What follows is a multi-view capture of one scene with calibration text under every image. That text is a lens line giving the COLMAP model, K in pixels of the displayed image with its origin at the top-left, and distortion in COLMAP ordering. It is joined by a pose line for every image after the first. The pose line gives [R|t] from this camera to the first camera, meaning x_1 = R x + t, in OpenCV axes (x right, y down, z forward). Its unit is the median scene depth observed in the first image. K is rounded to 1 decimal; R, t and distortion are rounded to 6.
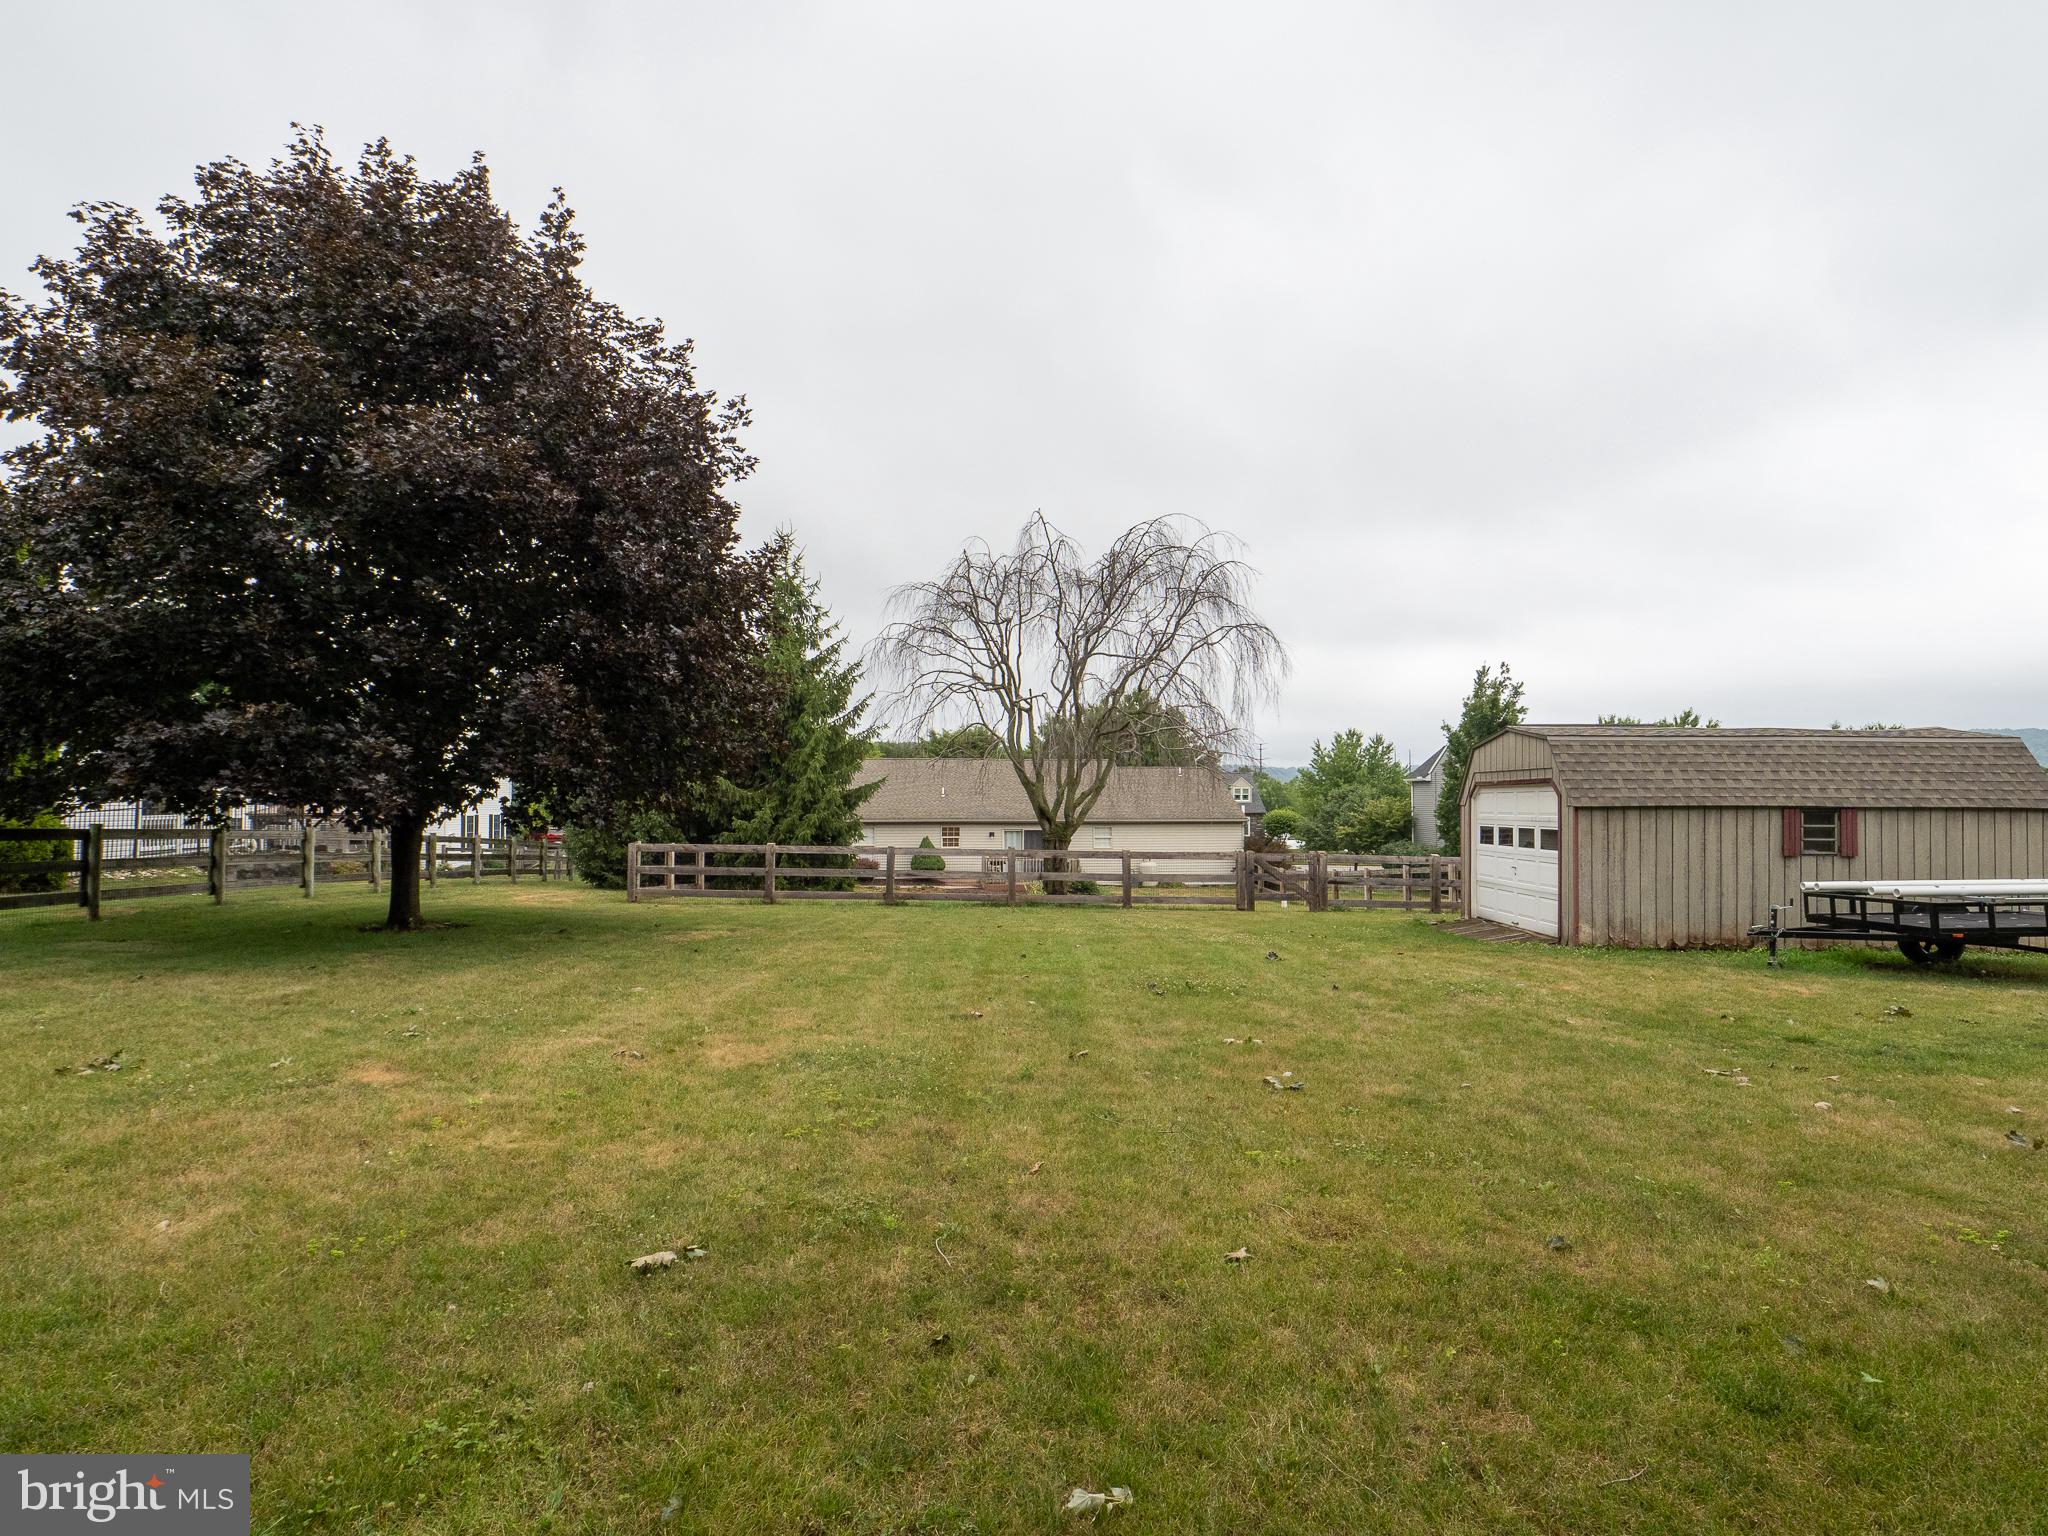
lens RADIAL K [[981.5, 0, 1024.0], [0, 981.5, 768.0], [0, 0, 1]] dist [-0.001265, 0.000016]
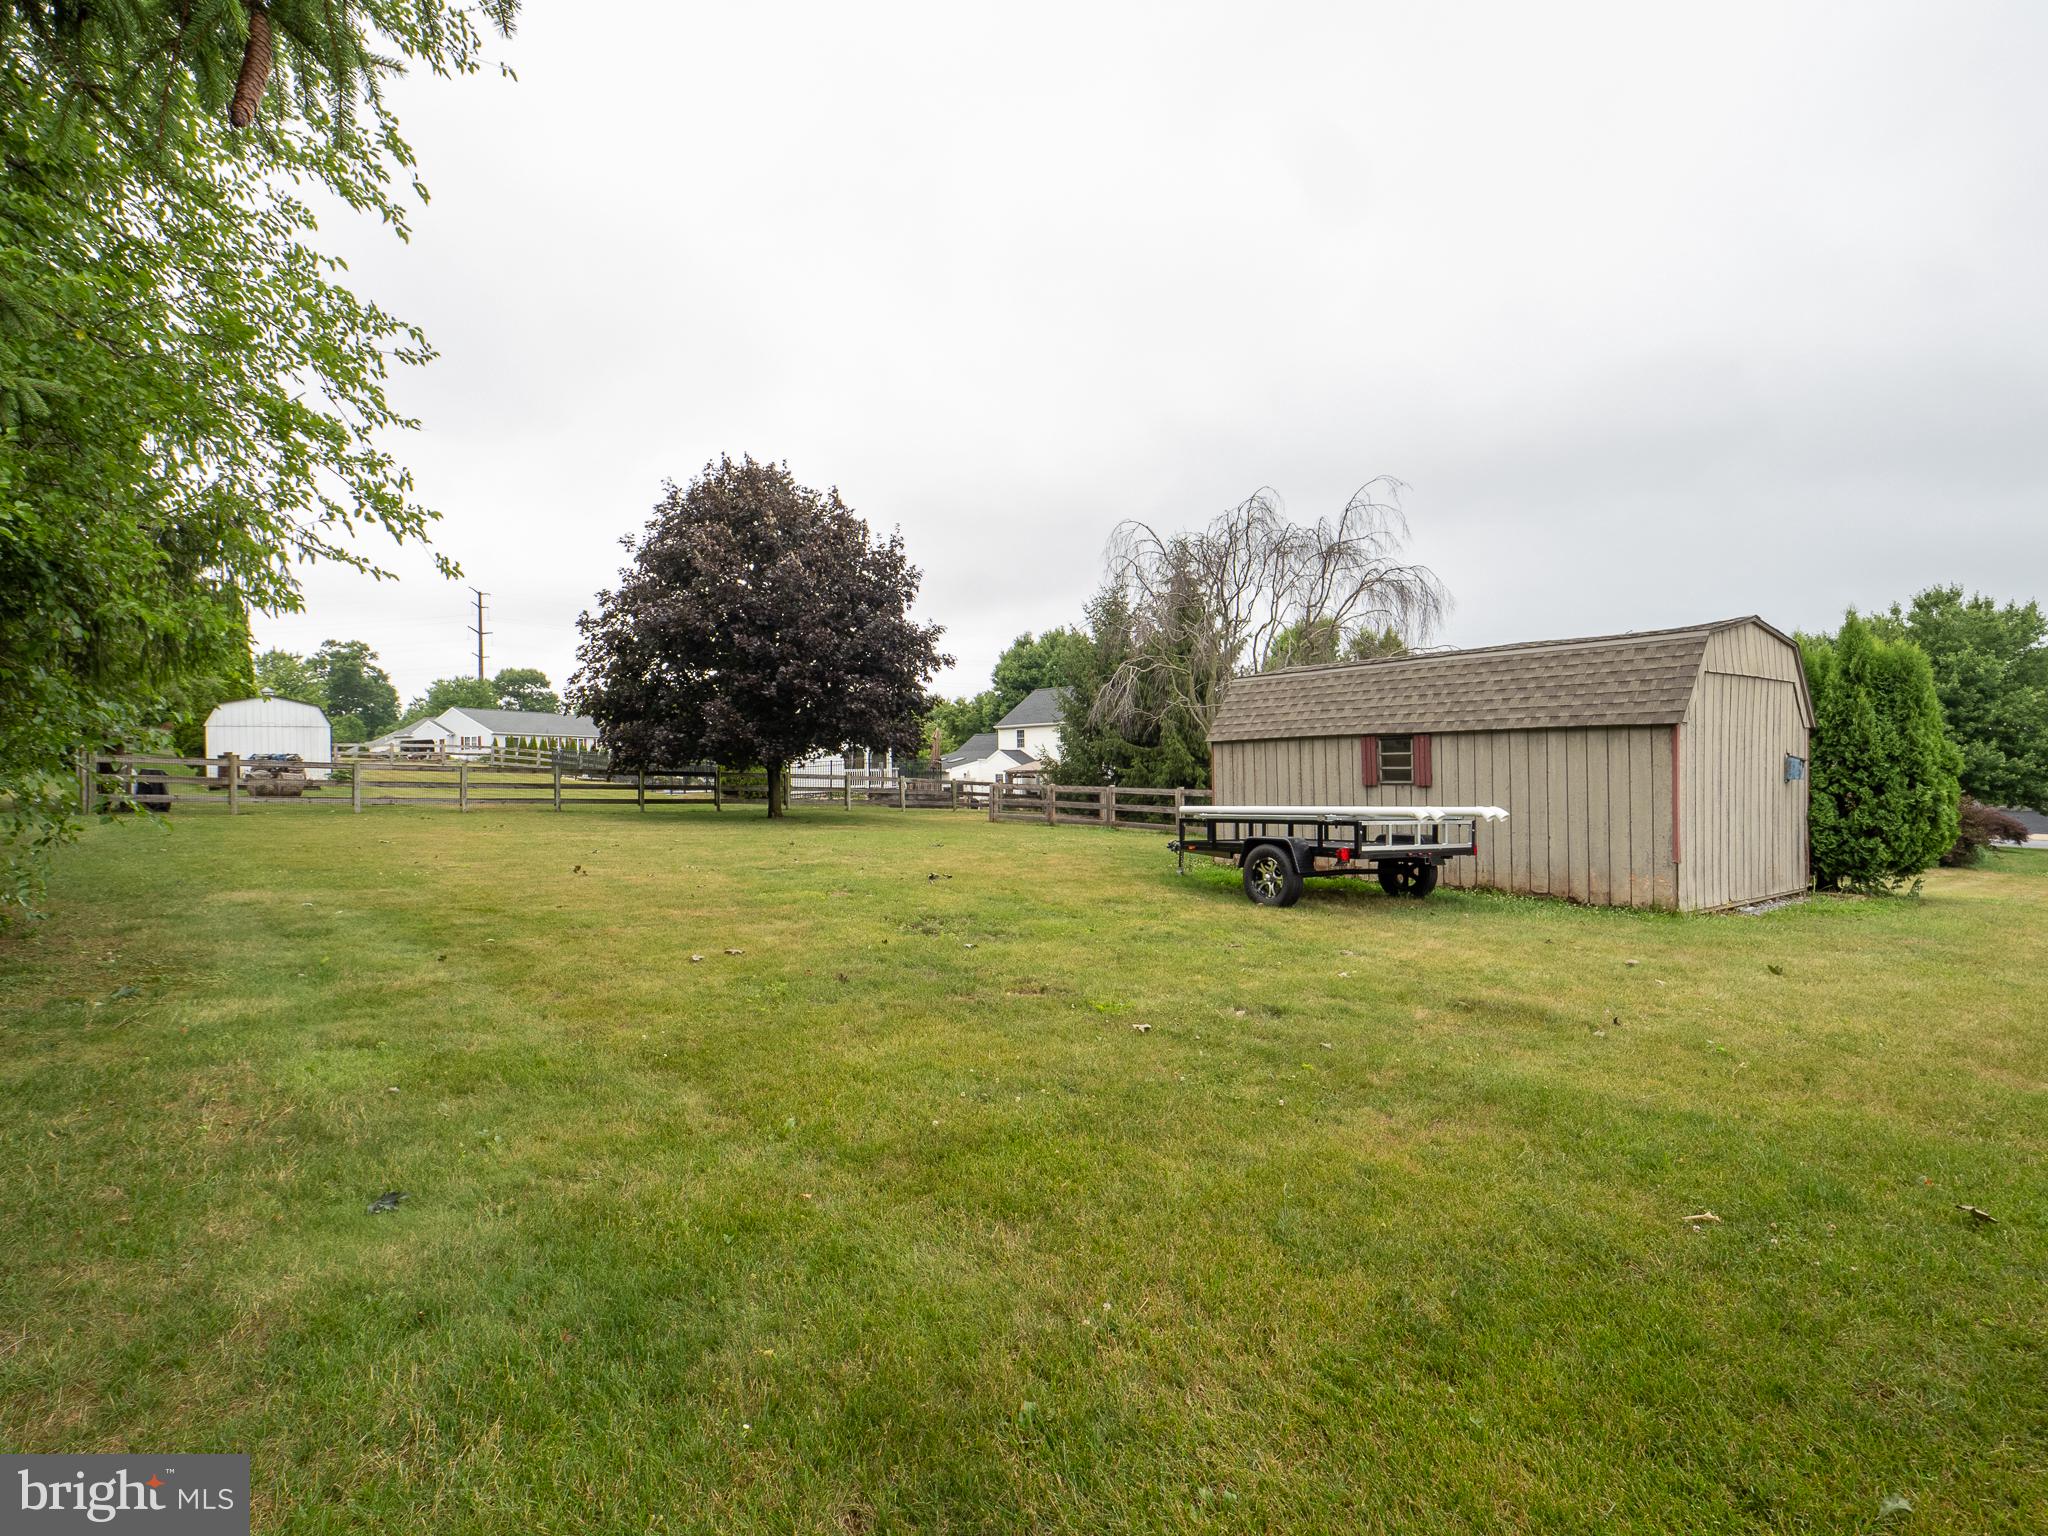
lens RADIAL K [[981.5, 0, 1024.0], [0, 981.5, 768.0], [0, 0, 1]] dist [-0.001265, 0.000016]
pose [[0.560075, -0.008555, -0.828398, 1.390934], [0.029398, 0.999522, 0.009554, 0.053420], [0.827920, -0.029704, 0.560058, 0.175341]]
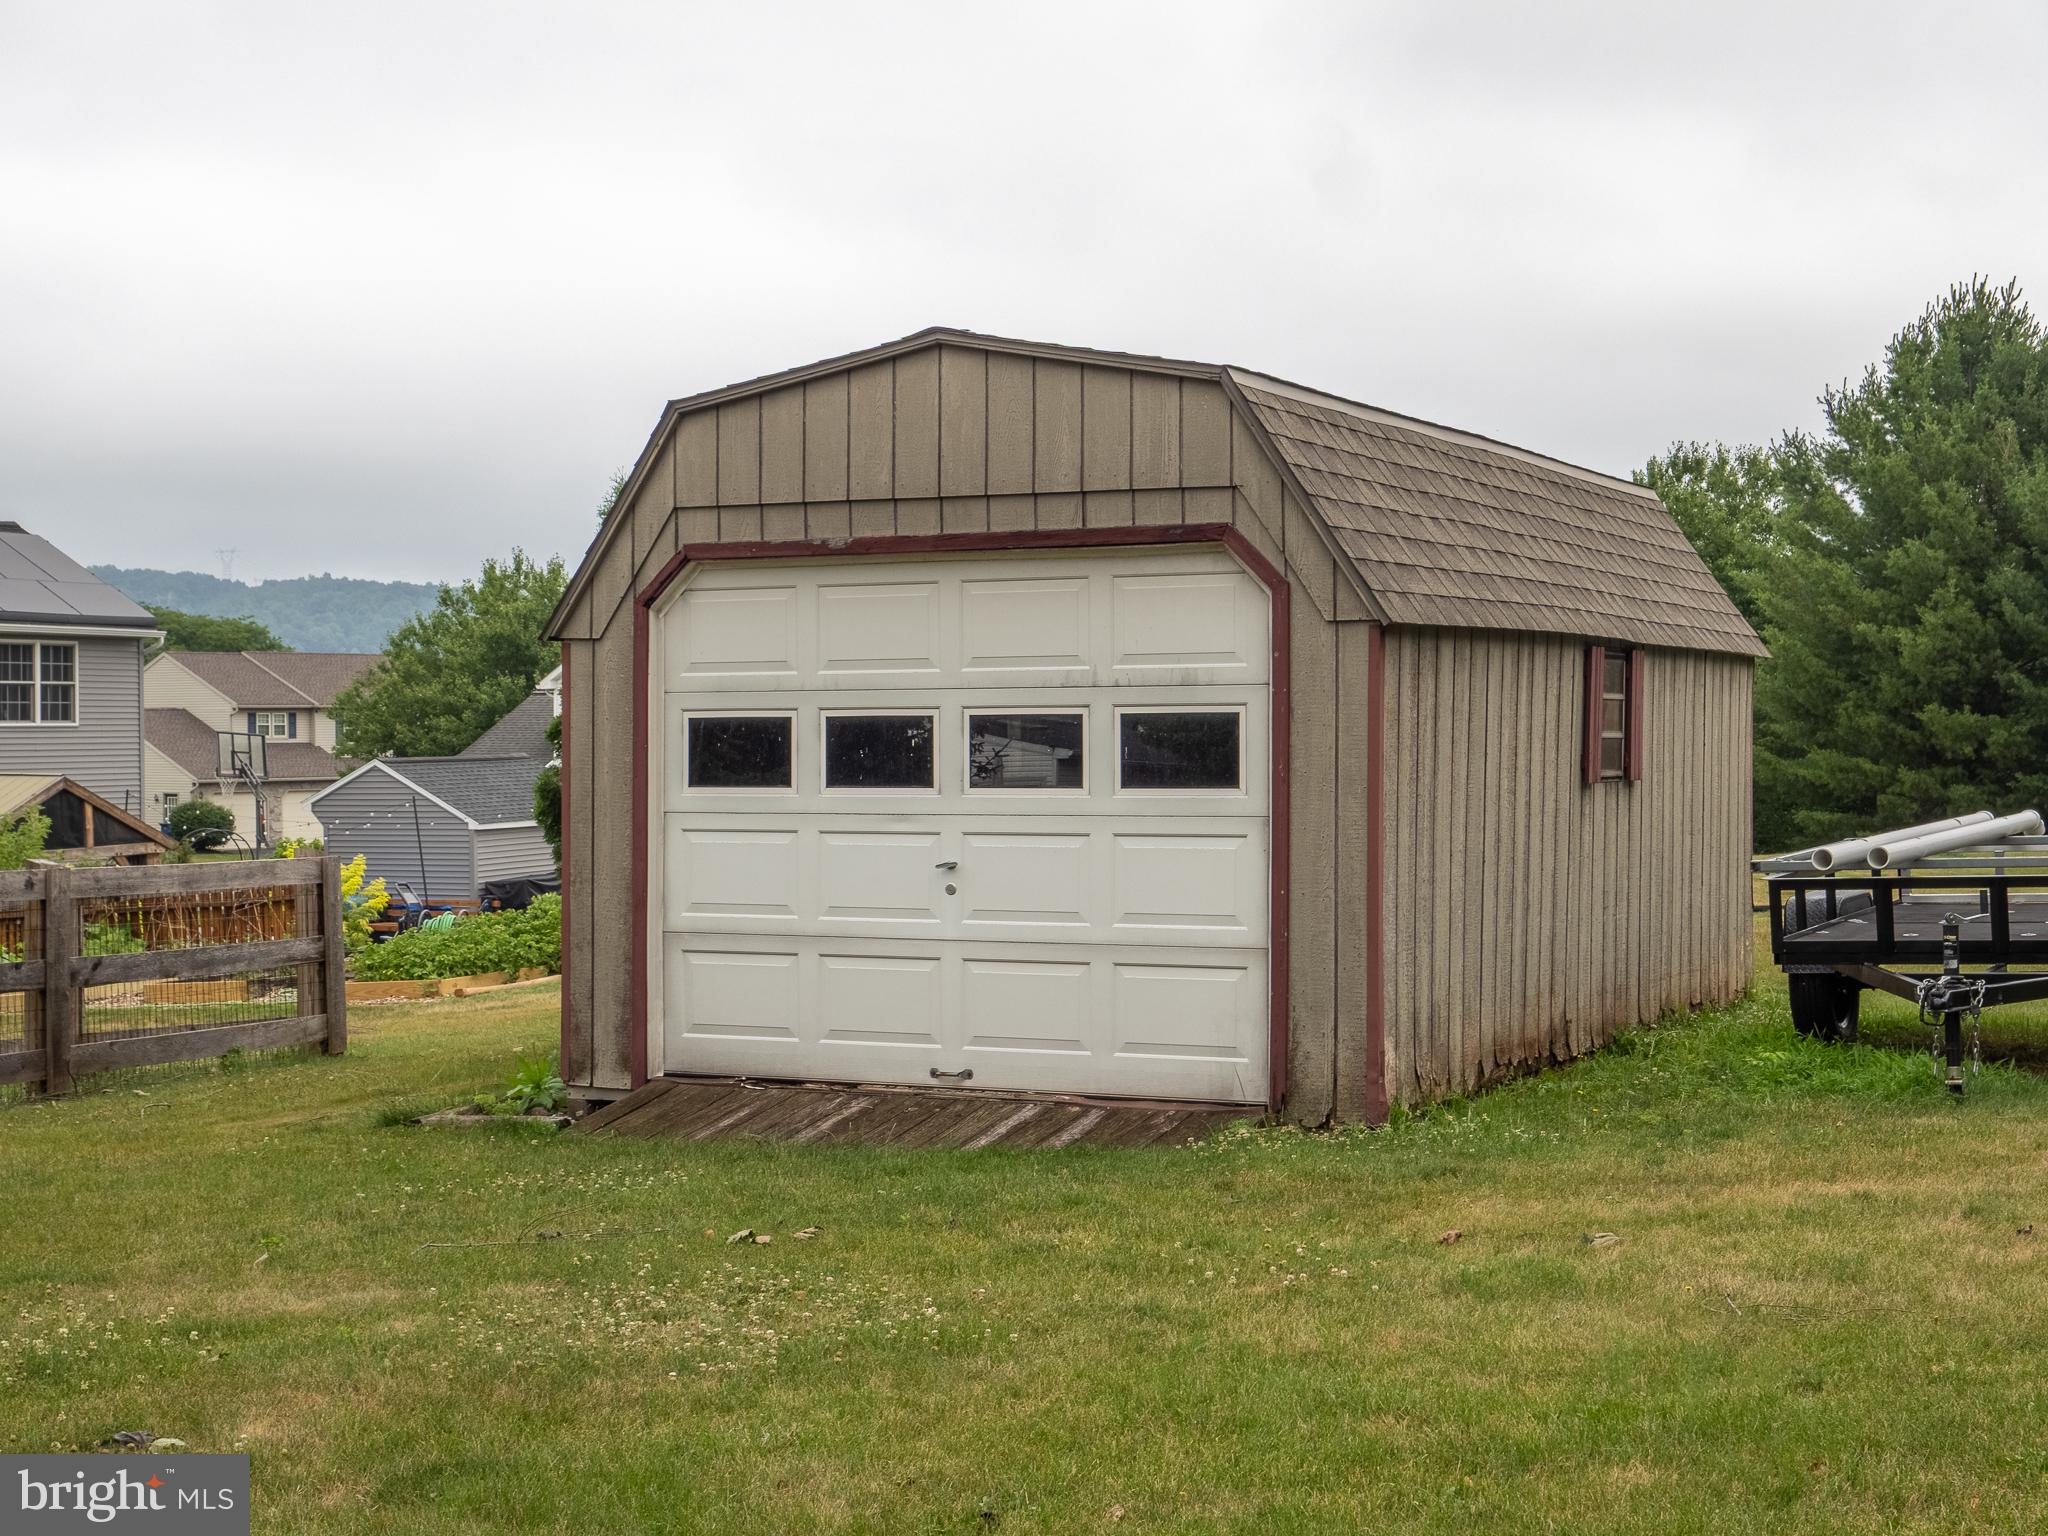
lens RADIAL K [[3019.0, 0, 1024.0], [0, 3019.0, 768.0], [0, 0, 1]] dist [-0.000029, 0.012221]
pose [[0.394961, -0.019727, 0.918486, -0.283148], [-0.027336, 0.999074, 0.033213, 0.055722], [-0.918291, -0.038226, 0.394056, 0.774886]]
